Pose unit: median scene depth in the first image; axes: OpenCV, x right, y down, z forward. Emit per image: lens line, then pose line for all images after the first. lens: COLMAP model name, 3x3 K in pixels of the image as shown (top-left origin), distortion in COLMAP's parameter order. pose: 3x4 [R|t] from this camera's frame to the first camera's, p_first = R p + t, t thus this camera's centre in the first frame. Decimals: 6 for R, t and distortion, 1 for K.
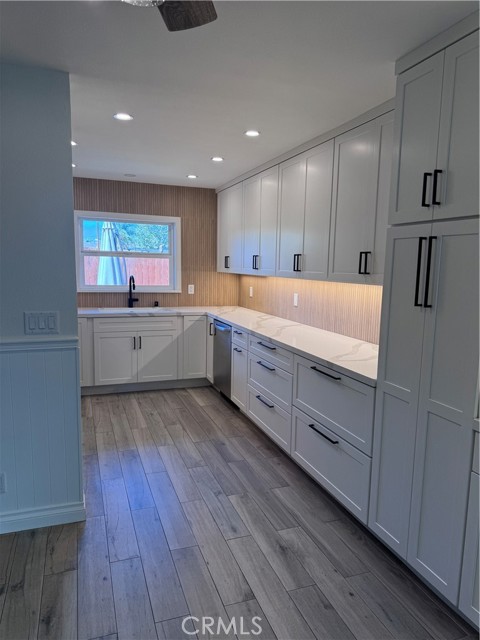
lens RADIAL K [[452.5, 0, 236.1], [0, 452.5, 319.4], [0, 0, 1]] dist [-0.001494, -0.014950]
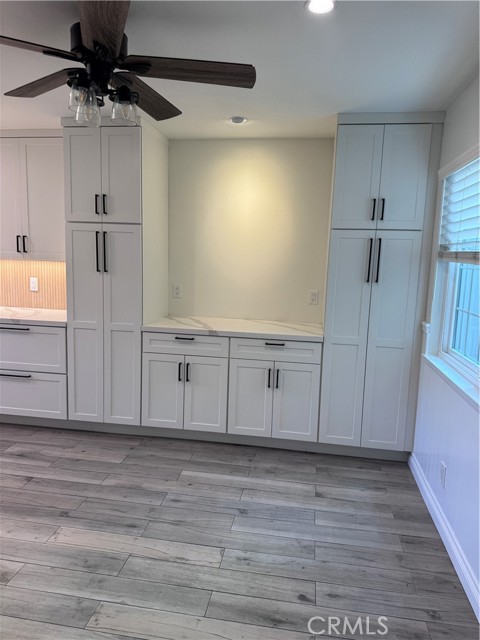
lens RADIAL K [[452.5, 0, 244.3], [0, 452.5, 318.2], [0, 0, 1]] dist [-0.001494, -0.014950]
pose [[0.486215, -0.134068, 0.863493, -0.583273], [0.086078, 0.990703, 0.105350, 0.009083], [-0.869589, 0.023105, 0.493235, -0.230863]]
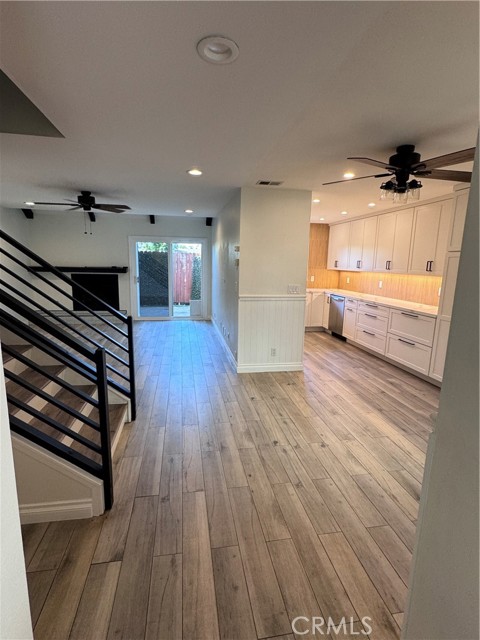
lens RADIAL K [[319.3, 0, 232.9], [0, 319.3, 317.9], [0, 0, 1]] dist [-0.020813, 0.000701]
pose [[0.981105, 0.031579, -0.190883, -0.356260], [-0.022303, 0.998472, 0.050553, 0.070923], [0.192188, -0.045340, 0.980310, -0.712206]]
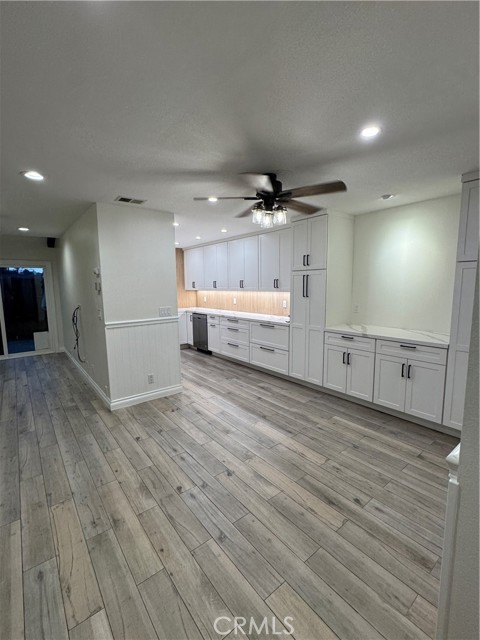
lens RADIAL K [[286.0, 0, 239.3], [0, 286.0, 319.1], [0, 0, 1]] dist [-0.006458, 0.000860]
pose [[0.950138, -0.070723, 0.303705, -0.448185], [0.070469, 0.997444, 0.011811, 0.048432], [-0.303764, 0.010180, 0.952693, -0.532365]]
